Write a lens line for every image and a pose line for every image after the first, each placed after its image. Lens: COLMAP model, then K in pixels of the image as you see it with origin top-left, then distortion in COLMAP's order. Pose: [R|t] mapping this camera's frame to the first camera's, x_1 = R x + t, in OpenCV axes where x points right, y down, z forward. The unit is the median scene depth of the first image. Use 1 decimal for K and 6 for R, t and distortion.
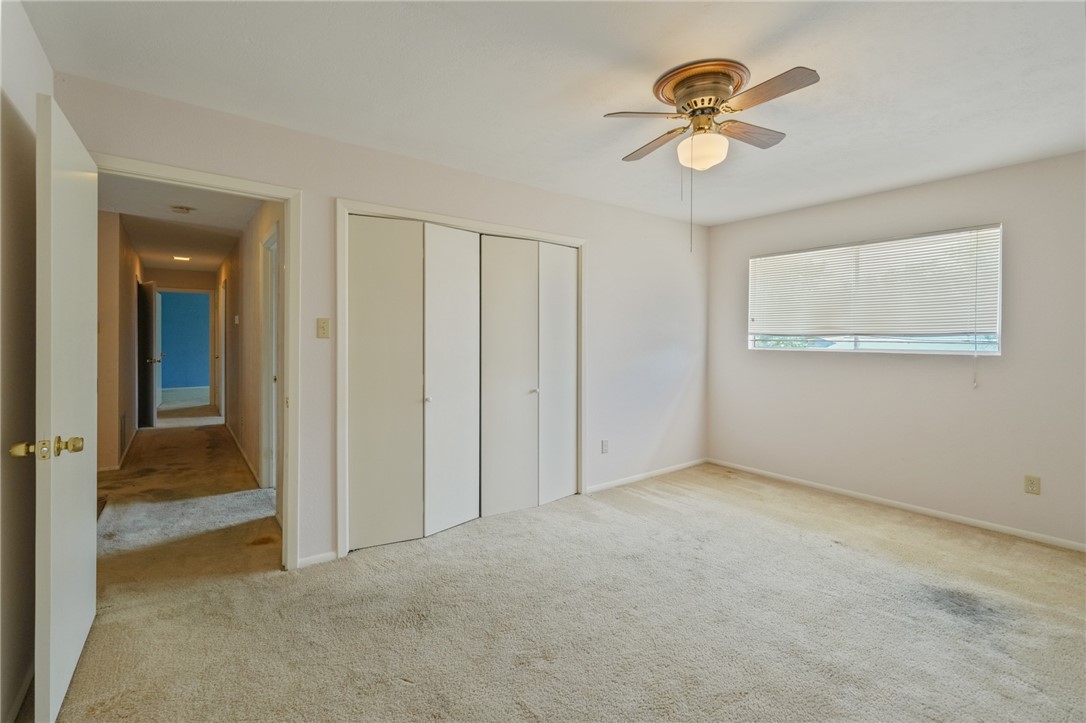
lens RADIAL K [[489.8, 0, 547.5], [0, 489.8, 332.8], [0, 0, 1]] dist [-0.001146, -0.000027]
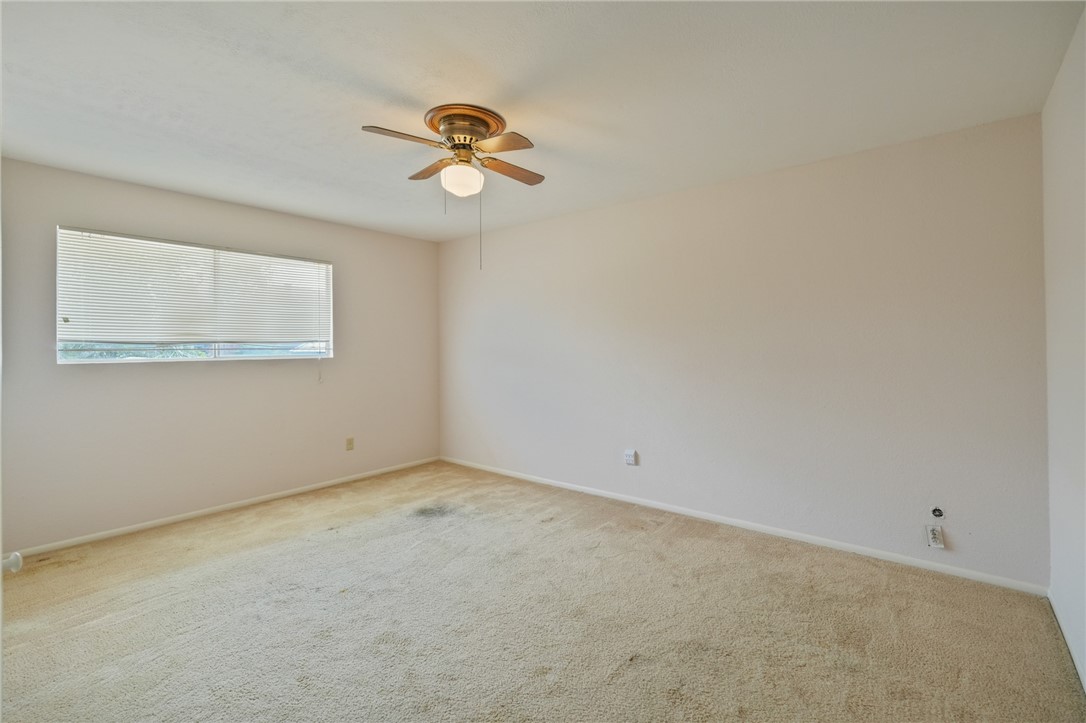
lens RADIAL K [[505.4, 0, 543.0], [0, 505.4, 361.5], [0, 0, 1]] dist [-0.000120, -0.000135]
pose [[-0.248594, -0.038752, 0.967832, -0.619165], [-0.007068, 0.999245, 0.038195, -0.001087], [-0.968582, 0.002654, -0.248681, 0.803419]]
